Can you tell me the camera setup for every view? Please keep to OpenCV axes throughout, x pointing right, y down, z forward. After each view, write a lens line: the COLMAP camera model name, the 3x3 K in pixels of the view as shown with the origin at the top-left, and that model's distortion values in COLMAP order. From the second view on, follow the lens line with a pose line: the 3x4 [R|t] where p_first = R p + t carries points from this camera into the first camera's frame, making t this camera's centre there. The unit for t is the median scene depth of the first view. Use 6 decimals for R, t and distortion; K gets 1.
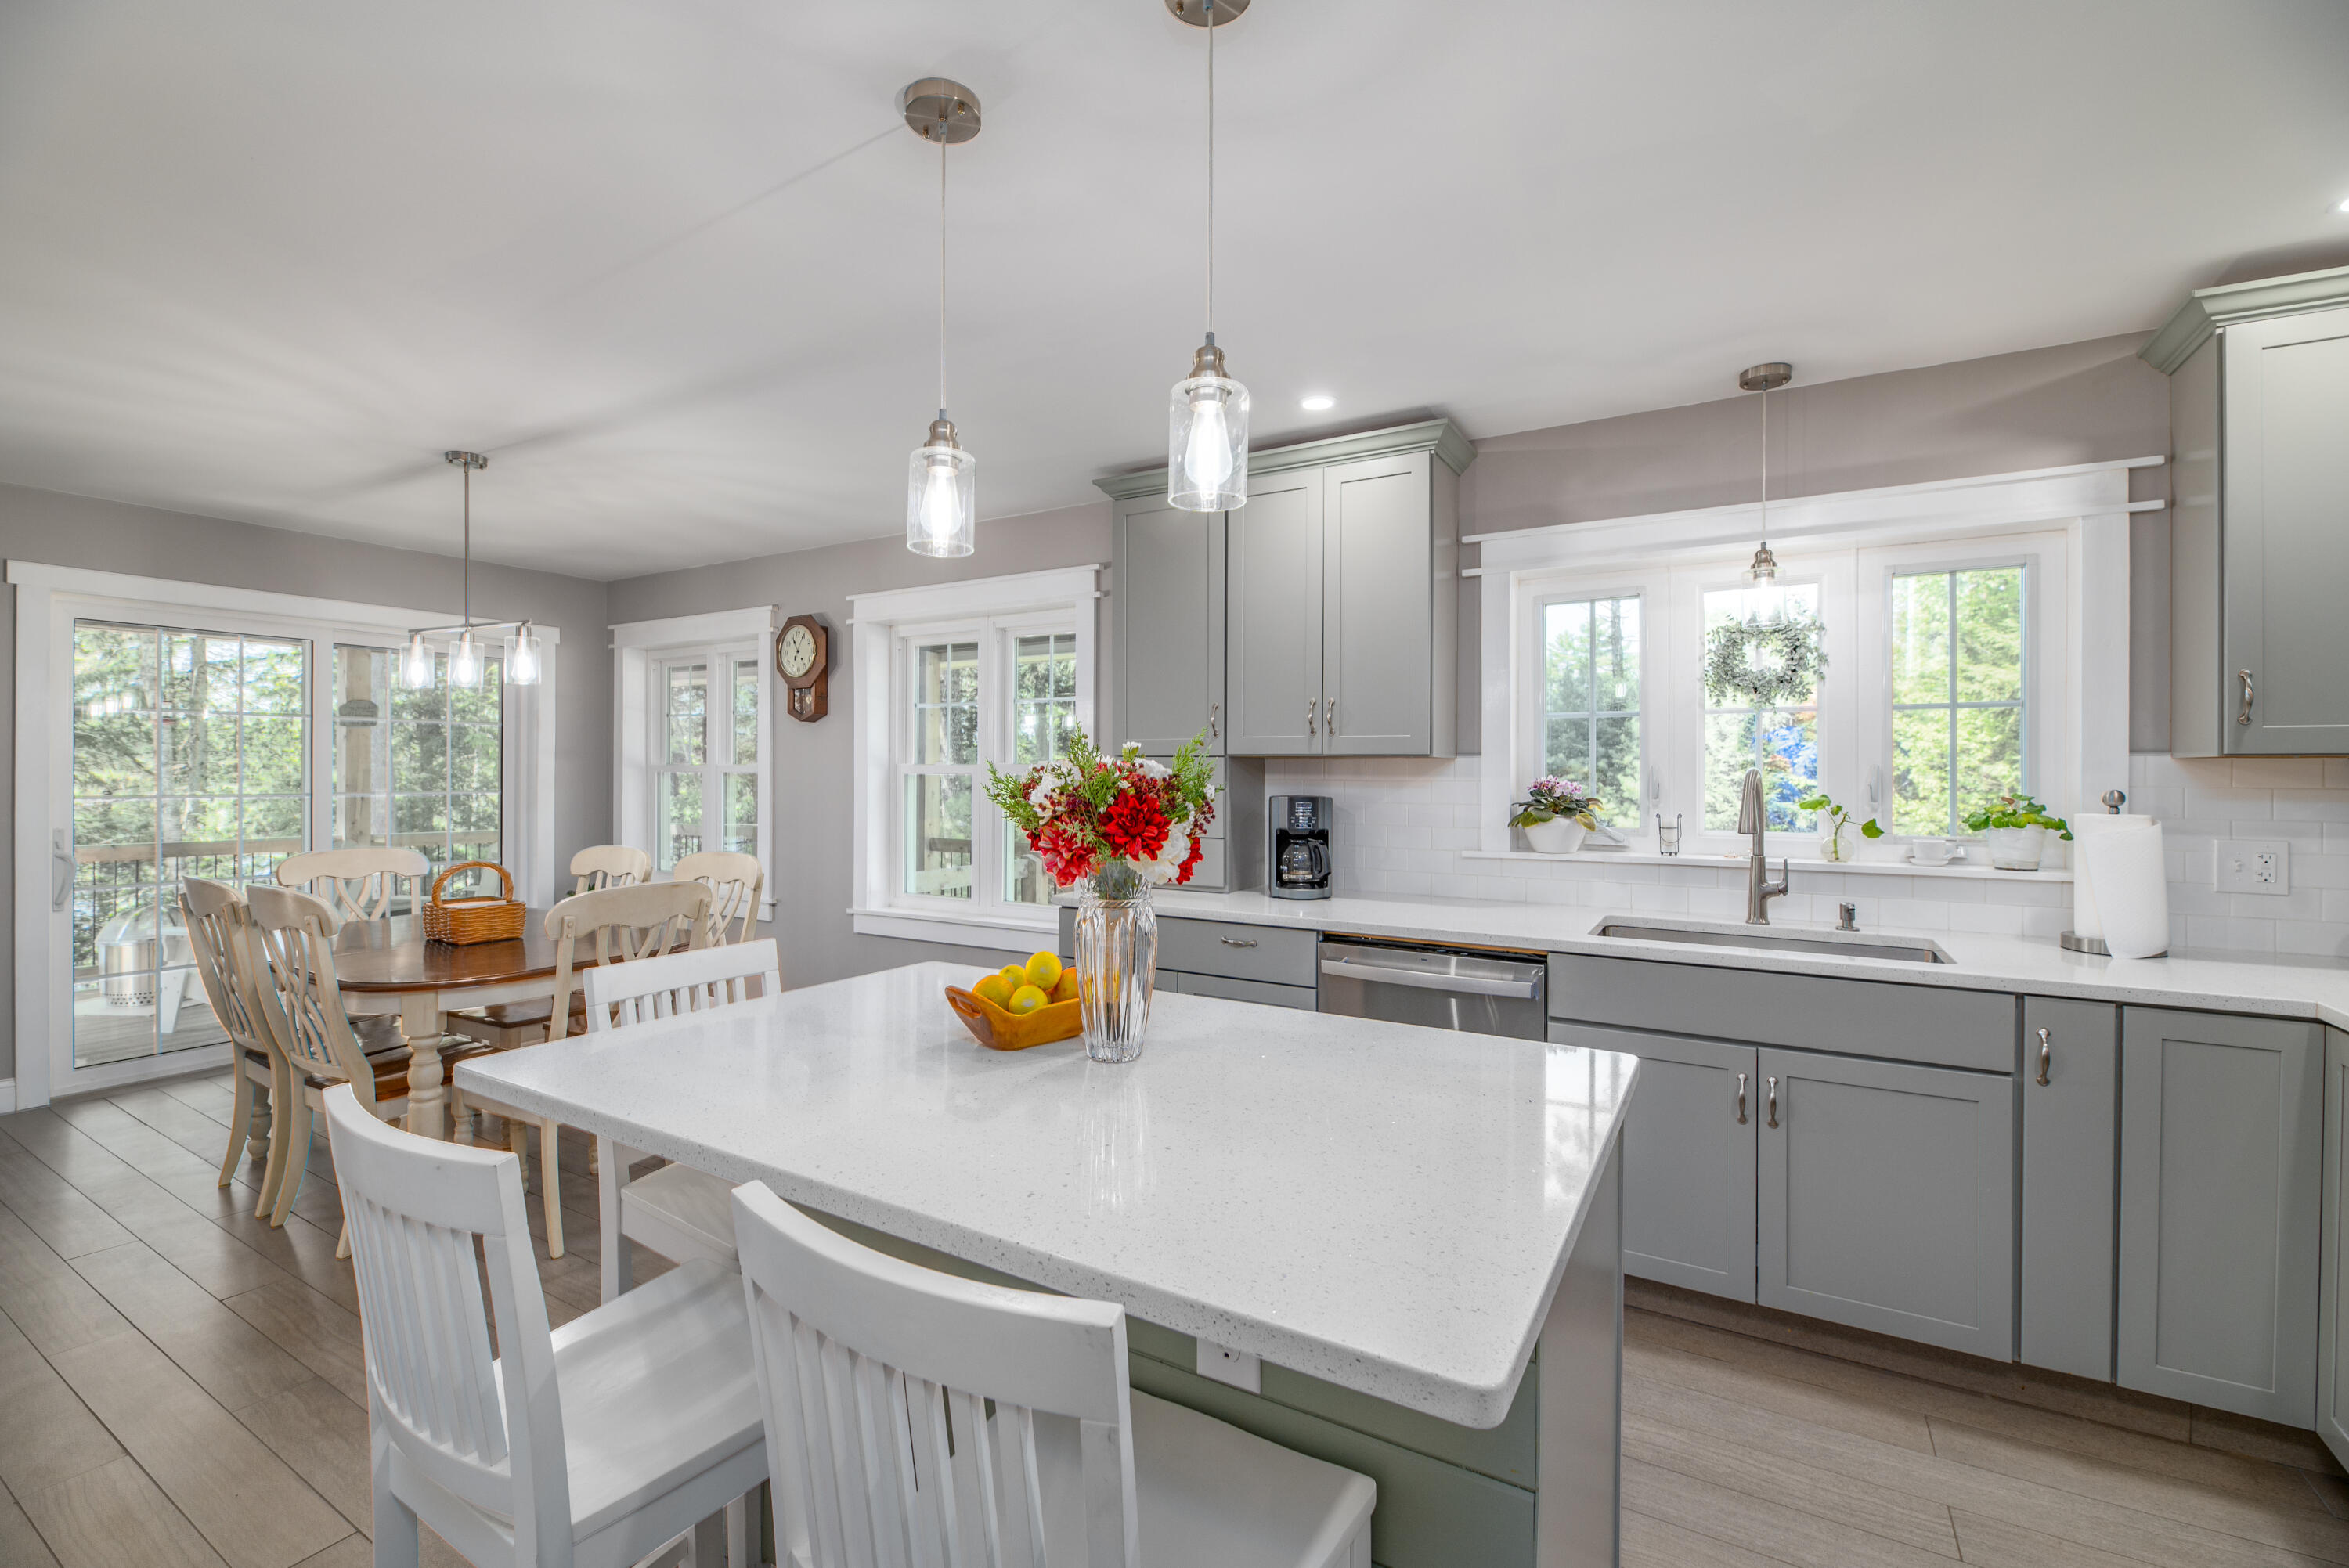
lens RADIAL K [[990.4, 0, 1157.1], [0, 990.4, 770.0], [0, 0, 1]] dist [0.000118, -0.004790]
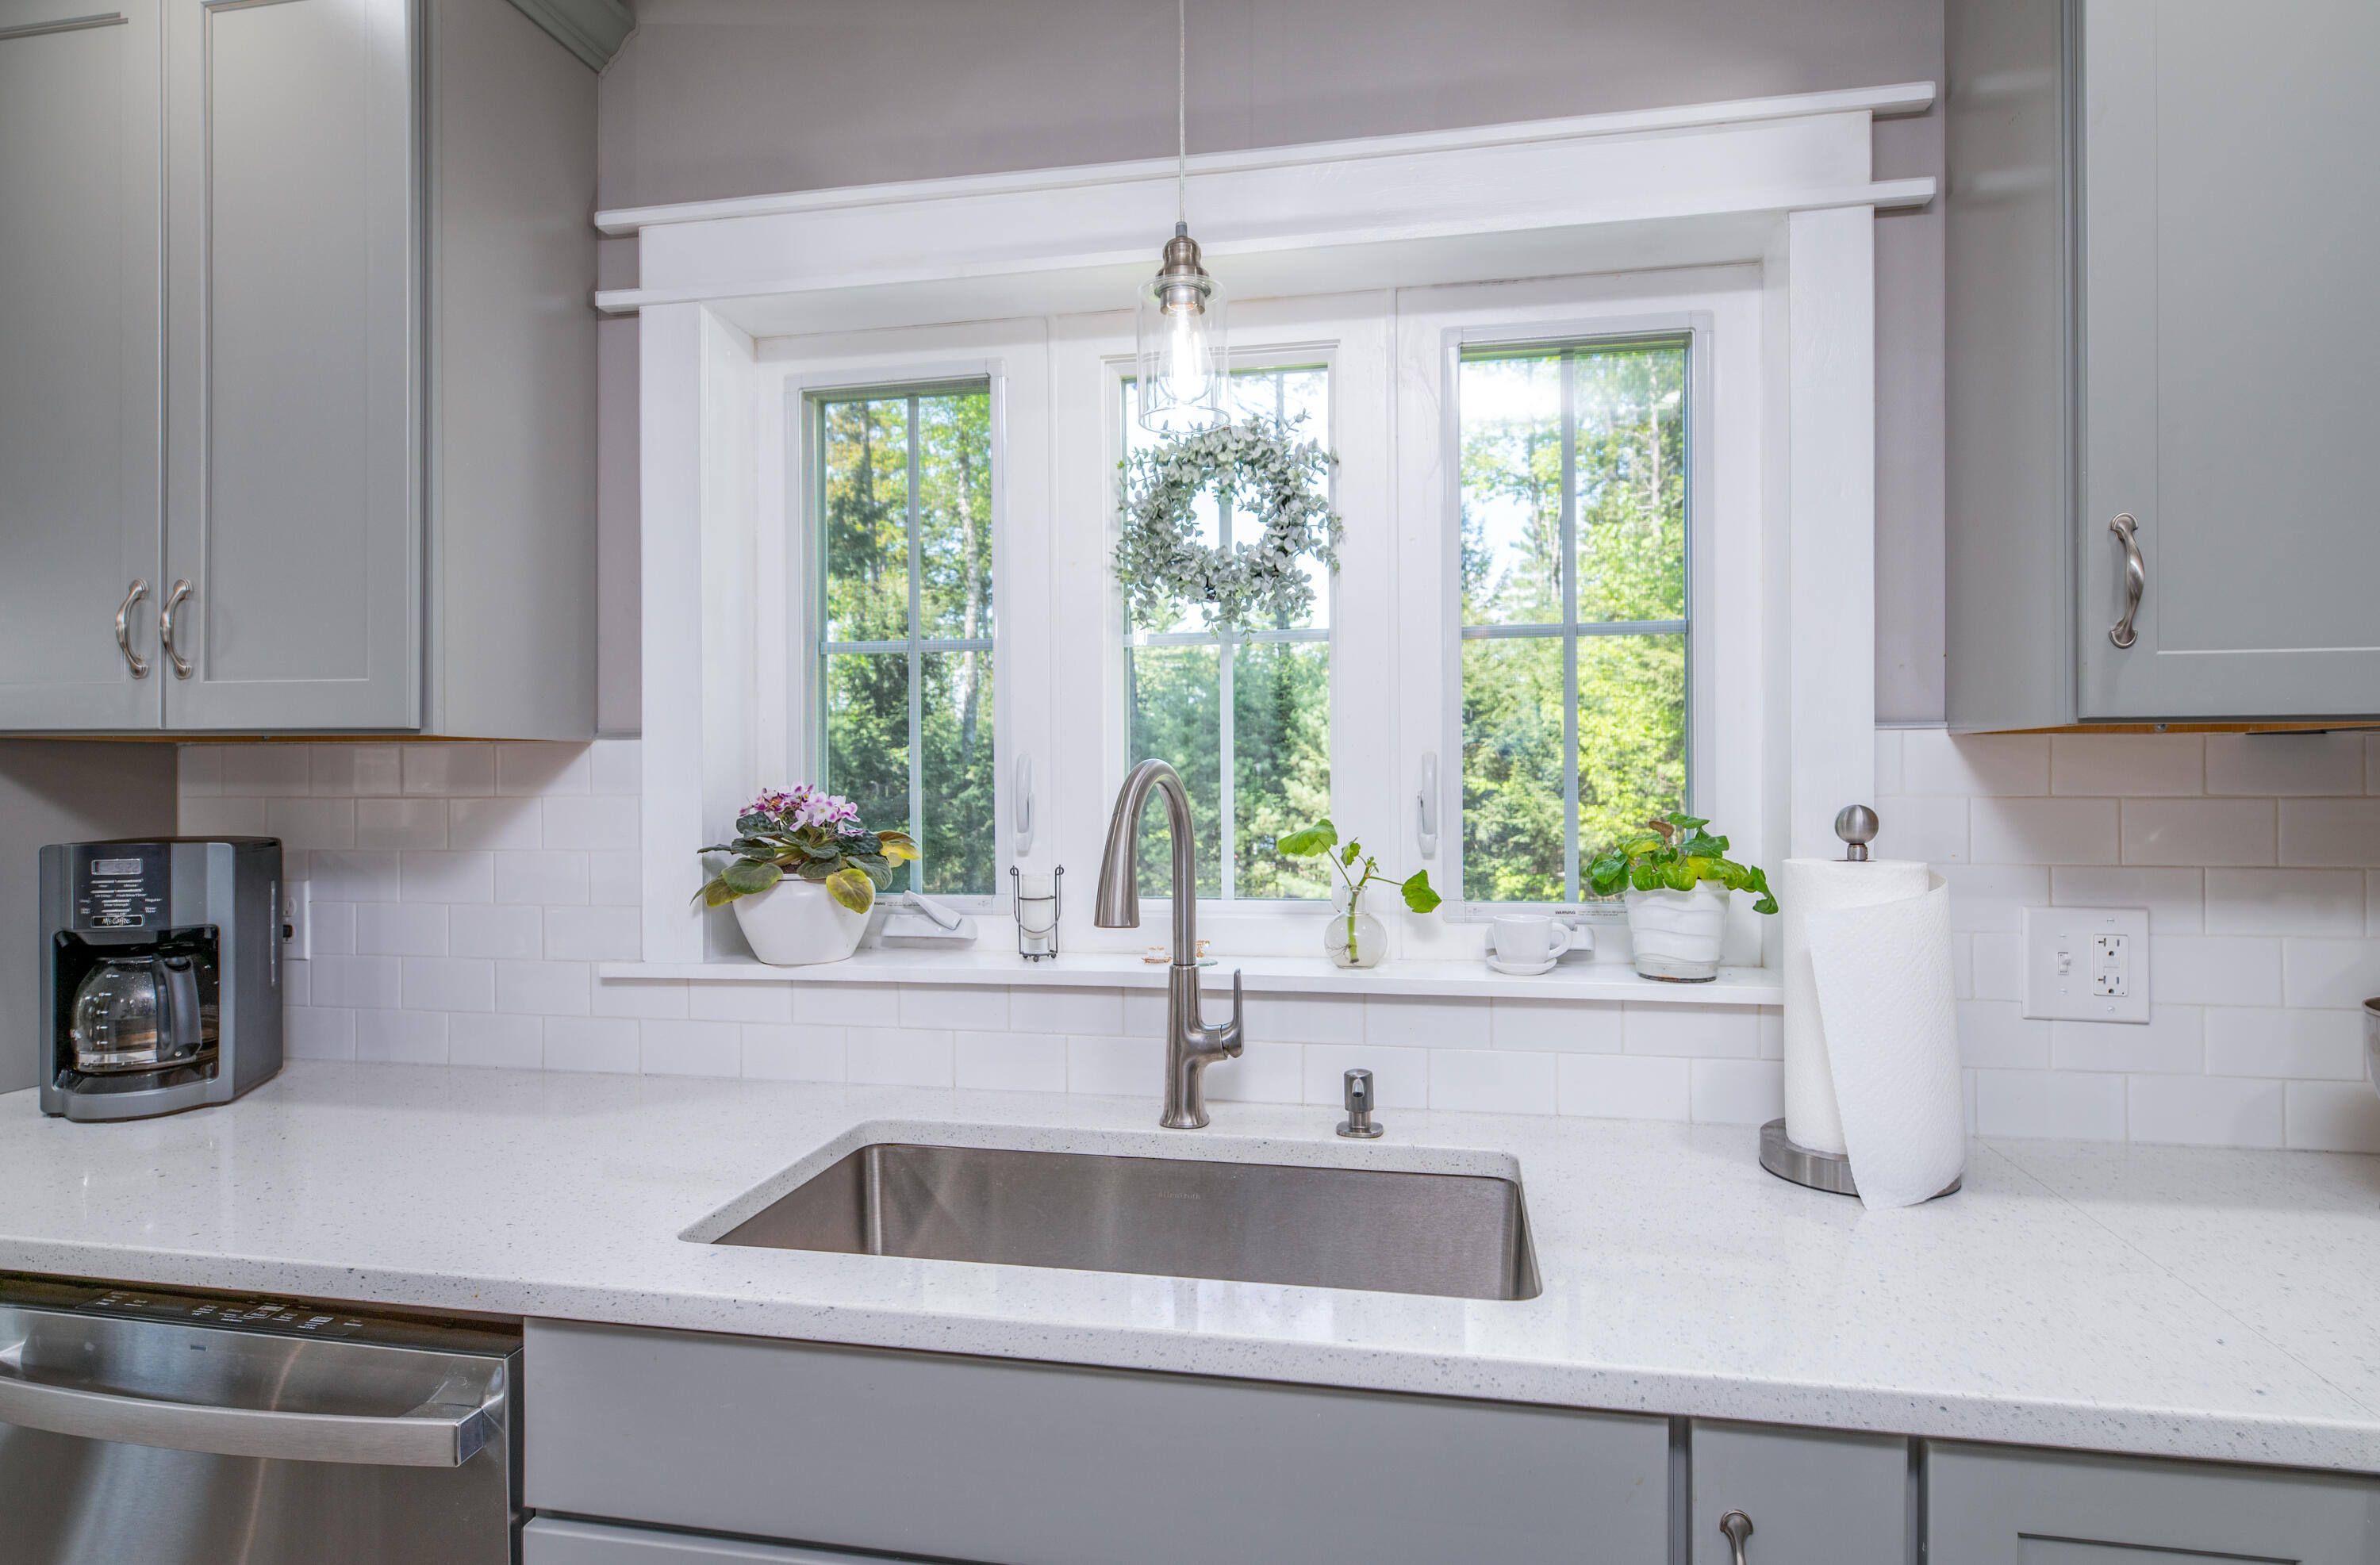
lens RADIAL K [[1281.7, 0, 1190.0], [0, 1281.7, 782.5], [0, 0, 1]] dist [0.030408, -0.057307]
pose [[0.941279, -0.008770, 0.337515, 0.417925], [0.006964, 0.999954, 0.006562, 0.003848], [-0.337557, -0.003827, 0.941297, 0.471595]]
